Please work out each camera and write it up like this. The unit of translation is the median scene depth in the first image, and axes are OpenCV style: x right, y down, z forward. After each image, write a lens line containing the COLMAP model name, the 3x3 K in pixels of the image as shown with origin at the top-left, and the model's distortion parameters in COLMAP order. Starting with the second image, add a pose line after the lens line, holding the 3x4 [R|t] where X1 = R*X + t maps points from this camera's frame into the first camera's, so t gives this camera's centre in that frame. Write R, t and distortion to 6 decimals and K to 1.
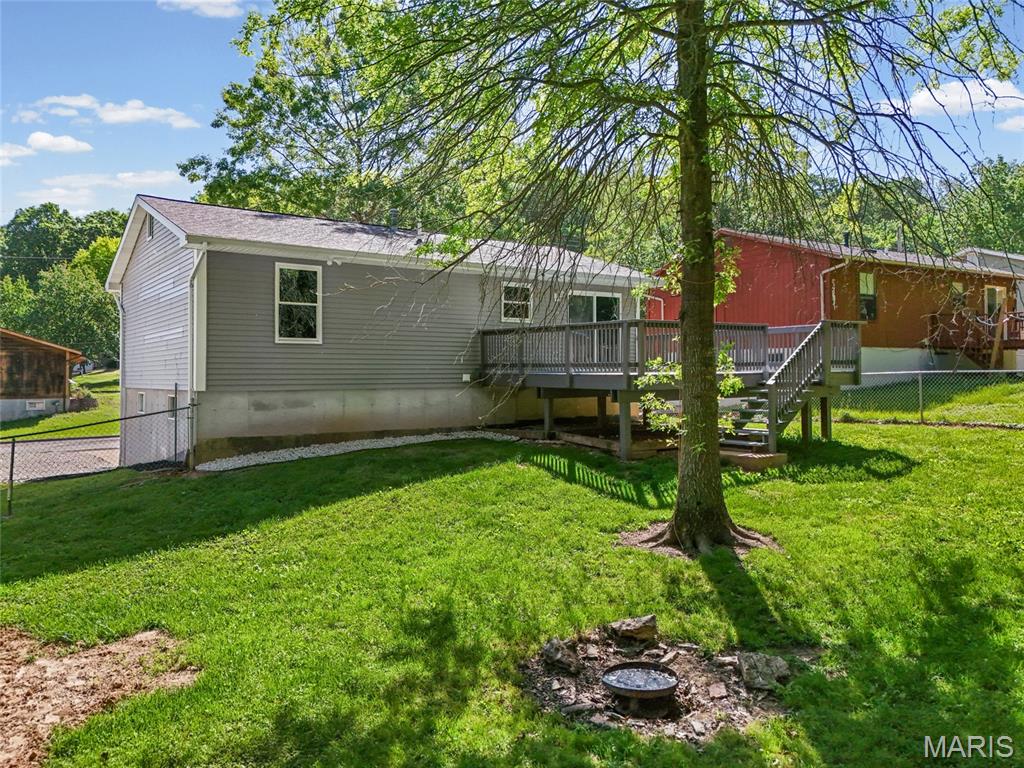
lens RADIAL K [[768.6, 0, 517.5], [0, 768.6, 375.7], [0, 0, 1]] dist [0.048975, -0.026912]
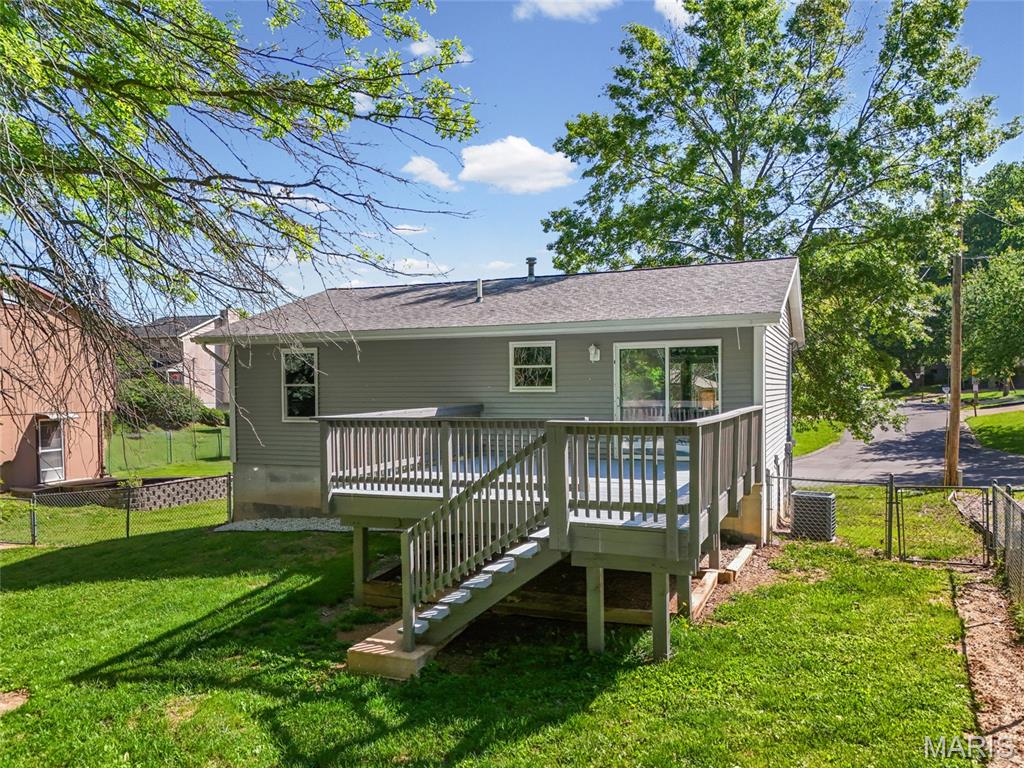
lens RADIAL K [[768.6, 0, 510.6], [0, 768.6, 381.0], [0, 0, 1]] dist [0.048975, -0.026912]
pose [[0.545589, 0.011644, -0.837972, 0.762406], [0.015169, 0.999602, 0.023766, -0.117956], [0.837916, -0.025678, 0.545196, 0.651043]]
